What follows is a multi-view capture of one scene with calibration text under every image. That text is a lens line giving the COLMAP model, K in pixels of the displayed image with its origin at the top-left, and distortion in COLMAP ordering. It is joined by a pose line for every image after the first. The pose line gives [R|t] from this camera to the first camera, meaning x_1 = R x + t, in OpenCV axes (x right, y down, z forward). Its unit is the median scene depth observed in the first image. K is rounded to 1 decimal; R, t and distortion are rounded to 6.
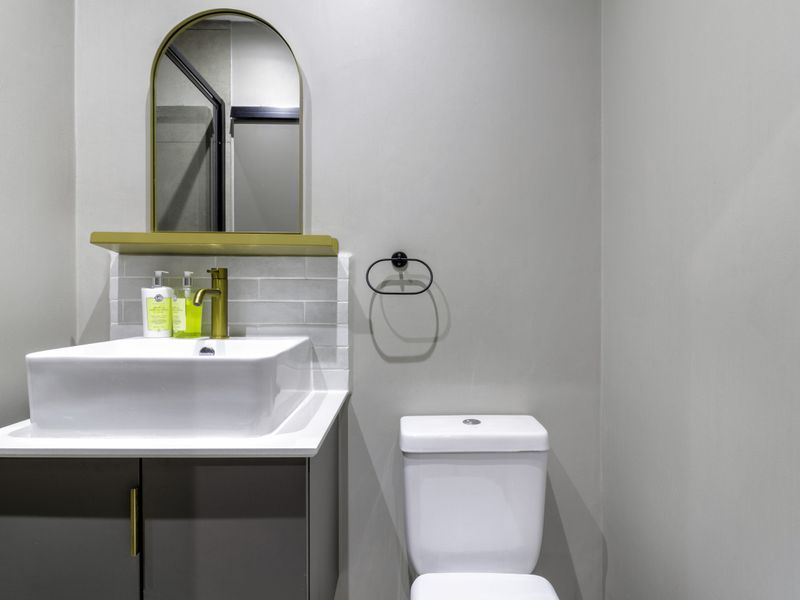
lens RADIAL K [[444.3, 0, 402.6], [0, 444.3, 320.4], [0, 0, 1]] dist [-0.005023, 0.000231]
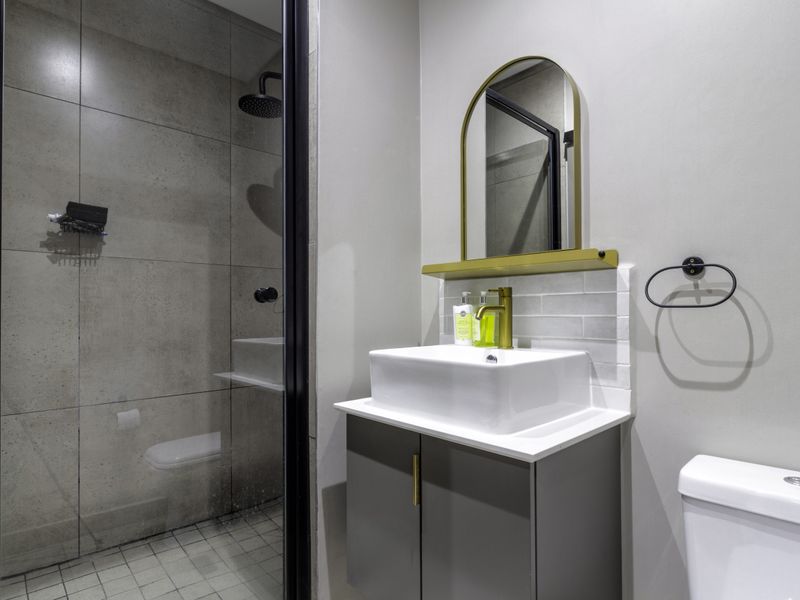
lens RADIAL K [[444.3, 0, 402.6], [0, 444.3, 320.4], [0, 0, 1]] dist [-0.005023, 0.000231]
pose [[0.676368, 0.003875, -0.736554, 0.240916], [-0.029331, 0.999335, -0.021678, 0.000580], [0.735980, 0.036266, 0.676031, 0.027124]]
